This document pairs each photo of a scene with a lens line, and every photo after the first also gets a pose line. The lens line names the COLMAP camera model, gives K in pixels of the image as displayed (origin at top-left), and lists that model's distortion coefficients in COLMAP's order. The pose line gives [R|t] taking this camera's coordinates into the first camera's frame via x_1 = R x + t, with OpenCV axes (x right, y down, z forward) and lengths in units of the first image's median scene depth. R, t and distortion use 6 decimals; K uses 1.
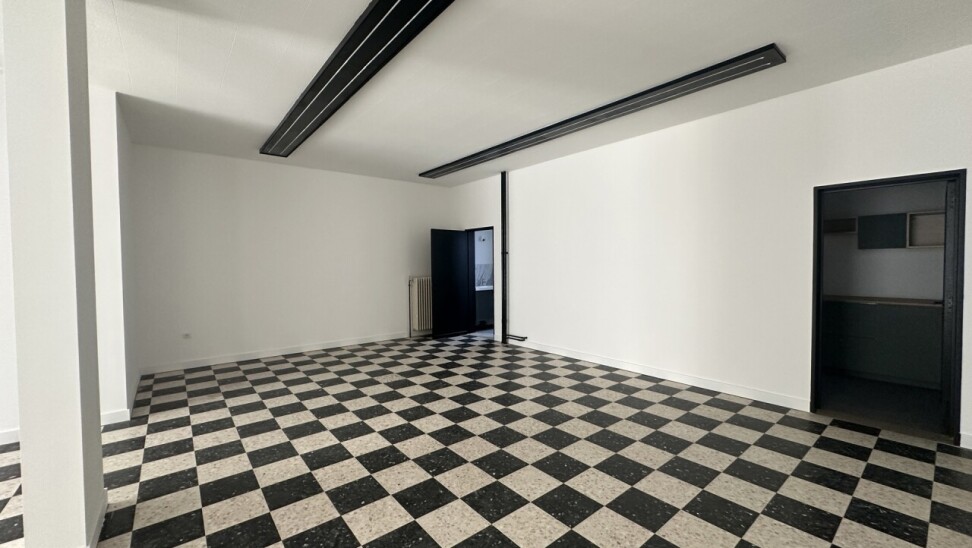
lens RADIAL K [[390.6, 0, 486.0], [0, 390.6, 274.0], [0, 0, 1]] dist [-0.000034, 0.000297]
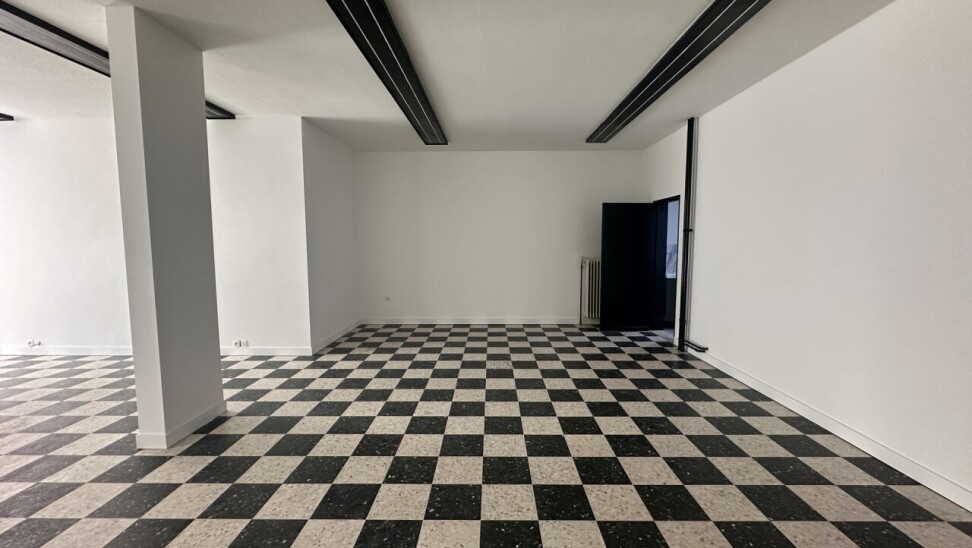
lens RADIAL K [[392.5, 0, 486.0], [0, 392.5, 274.0], [0, 0, 1]] dist [0.000016, -0.000102]
pose [[0.769442, 0.061641, -0.635736, 0.223144], [-0.026506, 0.997556, 0.064642, -0.009633], [0.638167, -0.032888, 0.769195, 0.178712]]
